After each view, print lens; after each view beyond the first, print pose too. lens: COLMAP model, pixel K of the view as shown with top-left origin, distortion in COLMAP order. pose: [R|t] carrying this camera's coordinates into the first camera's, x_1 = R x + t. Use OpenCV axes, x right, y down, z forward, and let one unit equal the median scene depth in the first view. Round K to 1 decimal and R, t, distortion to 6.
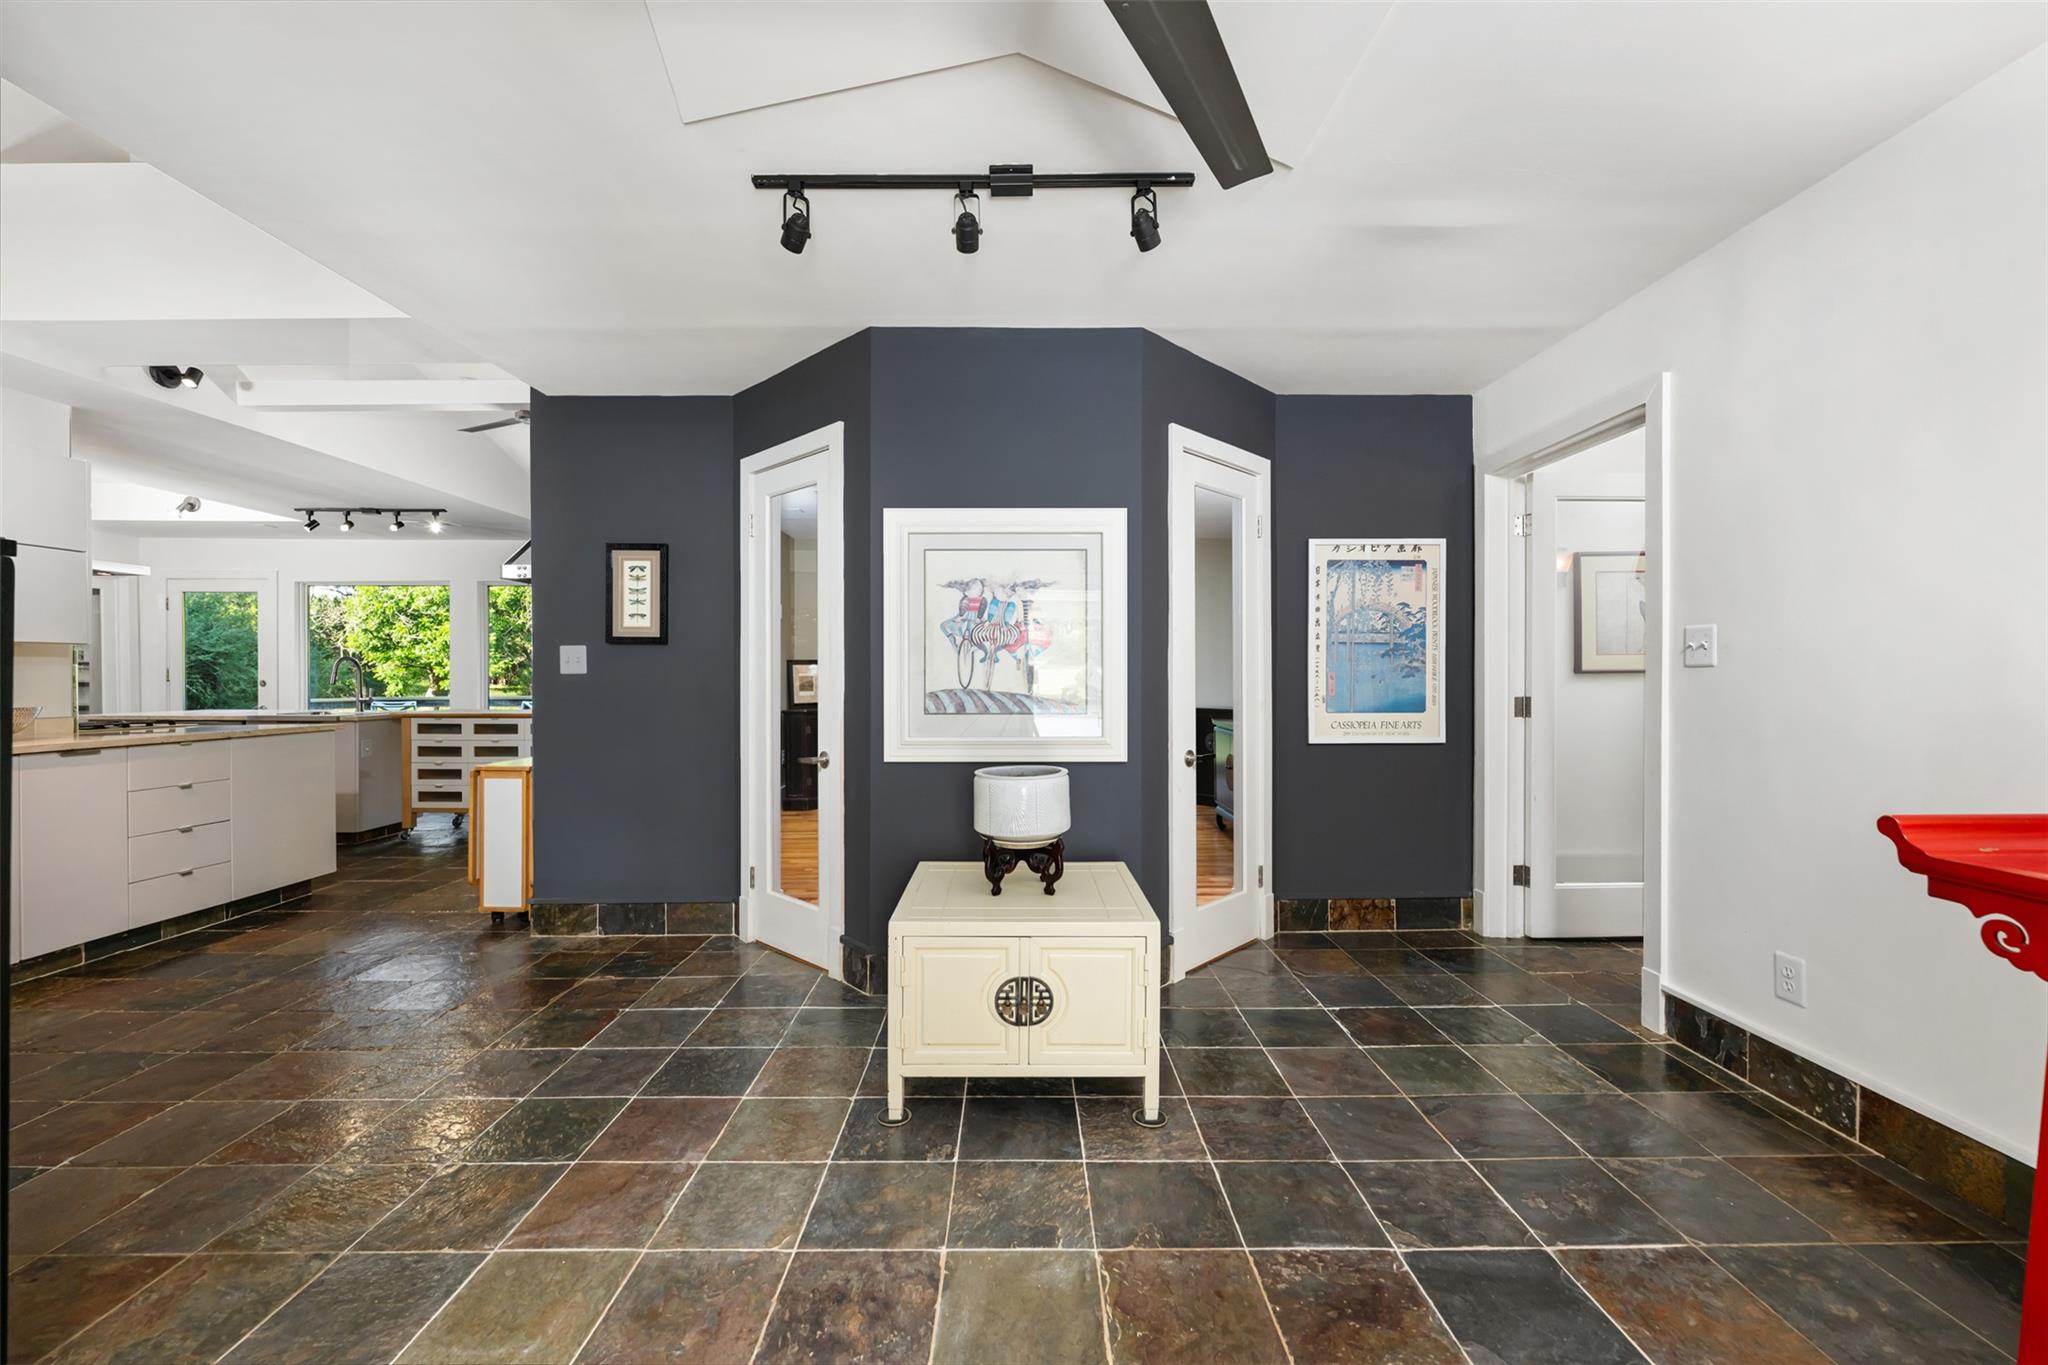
lens RADIAL K [[814.8, 0, 1013.8], [0, 814.8, 678.5], [0, 0, 1]] dist [0.000455, 0.000141]
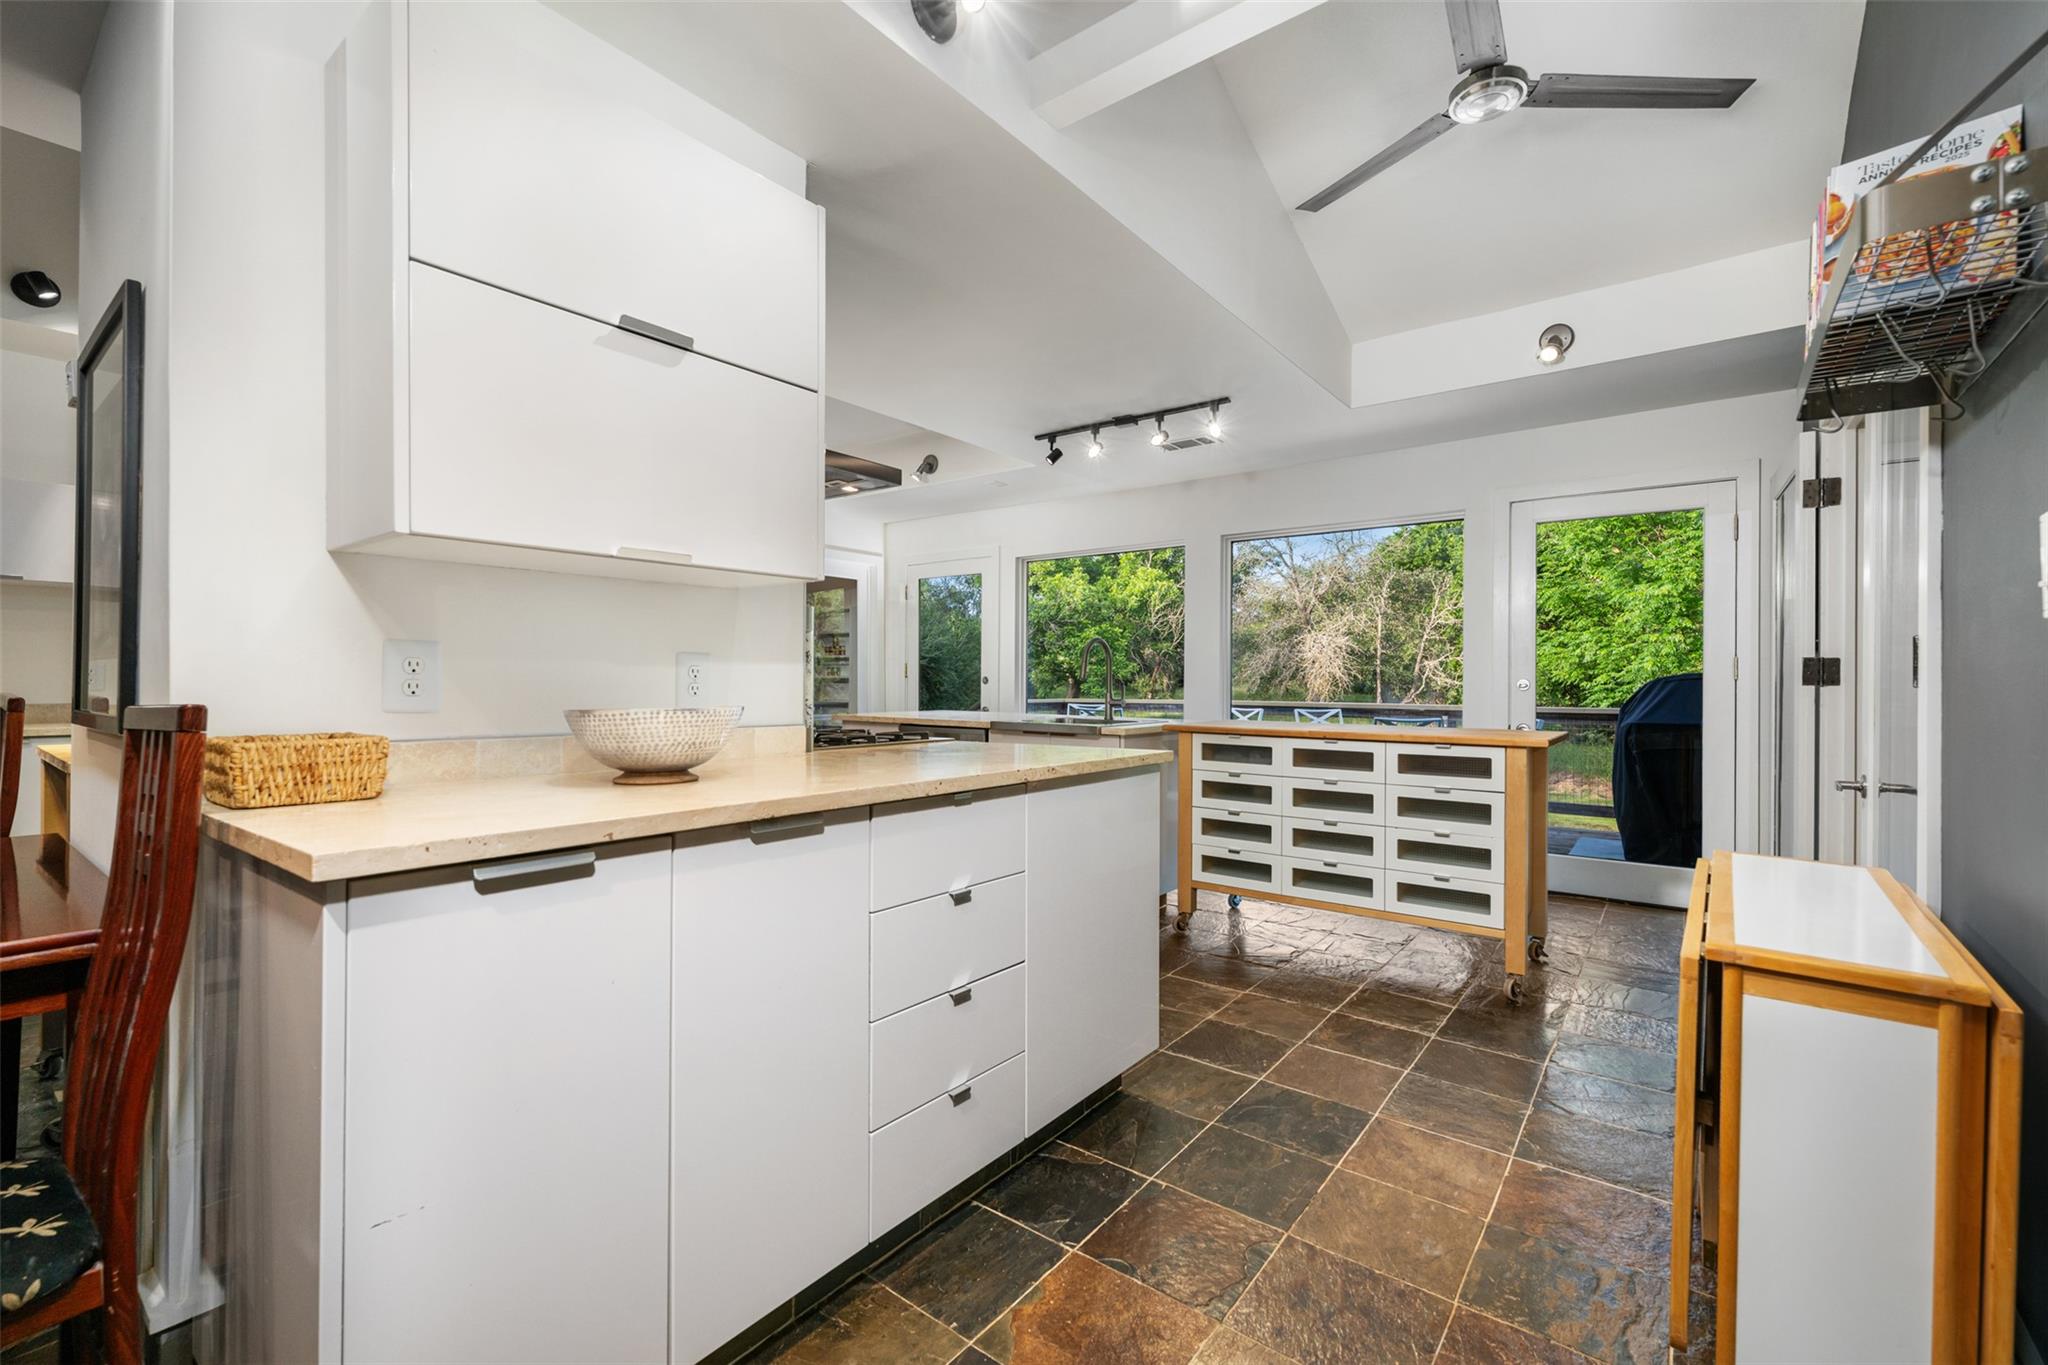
lens RADIAL K [[871.9, 0, 1026.2], [0, 871.9, 682.0], [0, 0, 1]] dist [0.000116, 0.000001]
pose [[0.790853, 0.004595, -0.611989, -0.411426], [-0.006773, 0.999976, -0.001244, 0.011064], [0.611969, 0.005128, 0.790865, 0.381478]]
